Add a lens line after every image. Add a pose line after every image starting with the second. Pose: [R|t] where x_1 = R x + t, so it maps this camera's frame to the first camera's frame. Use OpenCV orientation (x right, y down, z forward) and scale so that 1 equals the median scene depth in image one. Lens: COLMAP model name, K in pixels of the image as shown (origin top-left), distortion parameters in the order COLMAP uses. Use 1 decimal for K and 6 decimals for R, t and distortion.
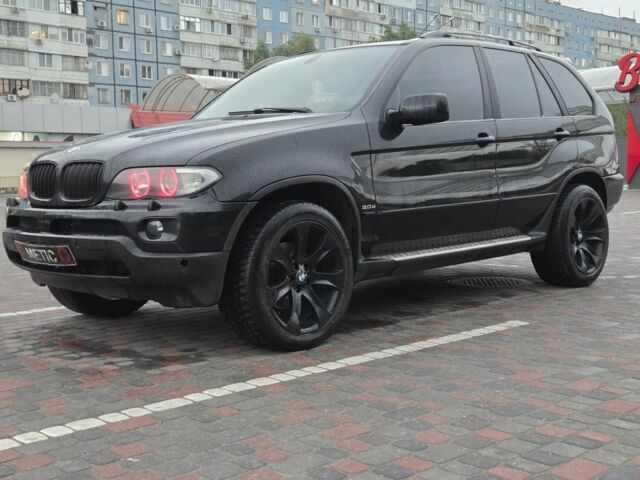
lens RADIAL K [[865.3, 0, 327.7], [0, 865.3, 235.9], [0, 0, 1]] dist [0.060742, -0.031082]
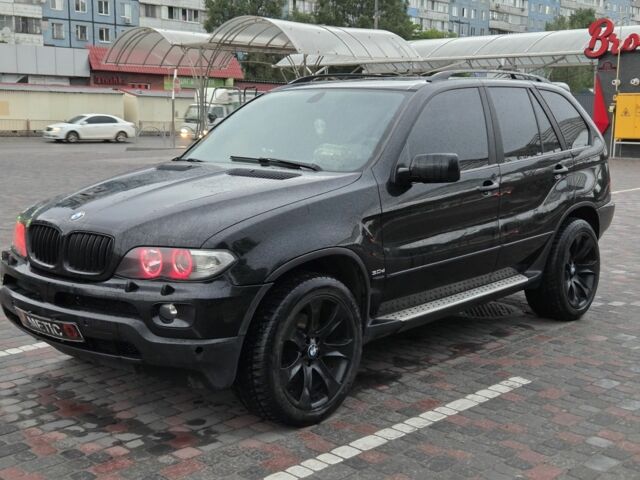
lens RADIAL K [[868.2, 0, 332.7], [0, 868.2, 237.7], [0, 0, 1]] dist [0.046719, 0.037574]
pose [[0.998293, 0.018145, 0.055511, -0.058496], [-0.022051, 0.997262, 0.070579, -0.136698], [-0.054079, -0.071683, 0.995960, 0.019650]]
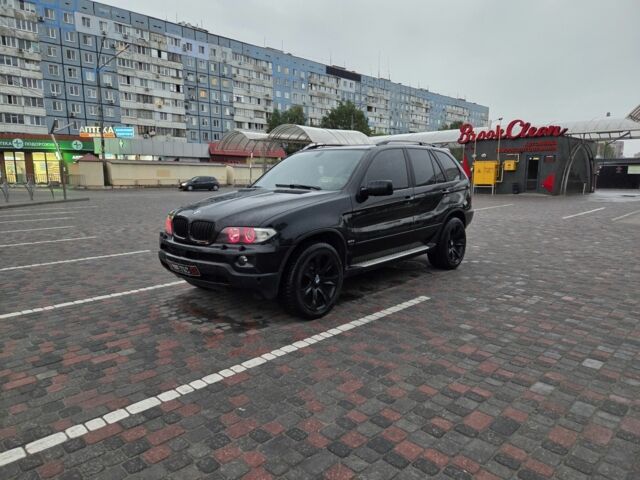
lens RADIAL K [[433.7, 0, 320.0], [0, 433.7, 240.0], [0, 0, 1]] dist [0.062931, -0.050635]
pose [[0.999505, 0.010942, 0.029488, -0.048597], [-0.013142, 0.997062, 0.075458, -0.104596], [-0.028576, -0.075808, 0.996713, 0.040826]]
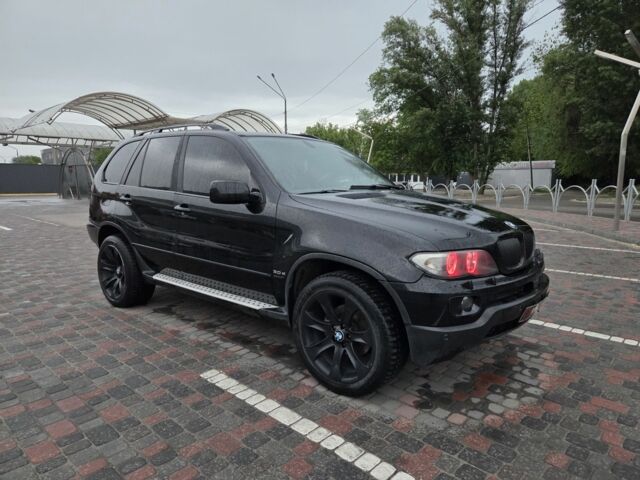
lens RADIAL K [[433.7, 0, 320.0], [0, 433.7, 240.0], [0, 0, 1]] dist [0.062931, -0.050635]
pose [[-0.050784, -0.128118, 0.990458, -0.847213], [0.082203, 0.987836, 0.131994, -0.169813], [-0.995321, 0.088122, -0.039634, 1.199841]]
